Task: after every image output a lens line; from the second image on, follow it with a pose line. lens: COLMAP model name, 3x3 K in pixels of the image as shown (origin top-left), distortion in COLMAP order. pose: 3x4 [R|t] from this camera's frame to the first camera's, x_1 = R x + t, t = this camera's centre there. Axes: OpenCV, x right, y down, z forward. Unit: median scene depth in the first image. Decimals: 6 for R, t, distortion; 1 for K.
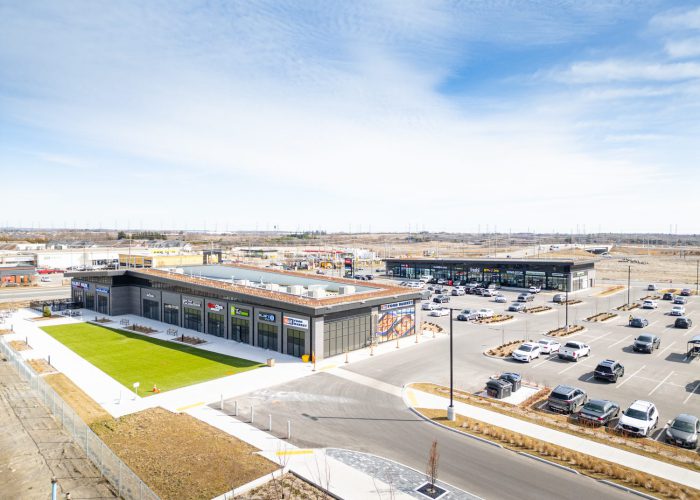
lens RADIAL K [[489.7, 0, 348.0], [0, 489.7, 249.4], [0, 0, 1]] dist [0.060234, -0.032906]
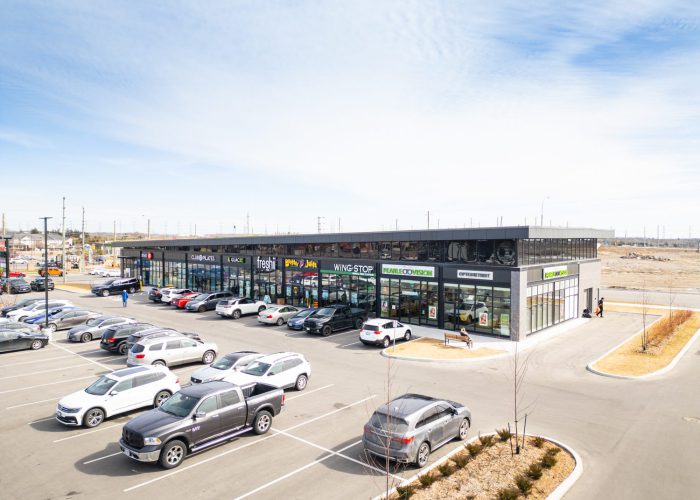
lens RADIAL K [[489.7, 0, 350.0], [0, 489.7, 249.5], [0, 0, 1]] dist [0.060234, -0.032906]
pose [[0.999814, 0.001065, 0.019272, 0.342440], [-0.000921, 0.999972, -0.007483, 0.038176], [-0.019279, 0.007464, 0.999786, 0.709964]]
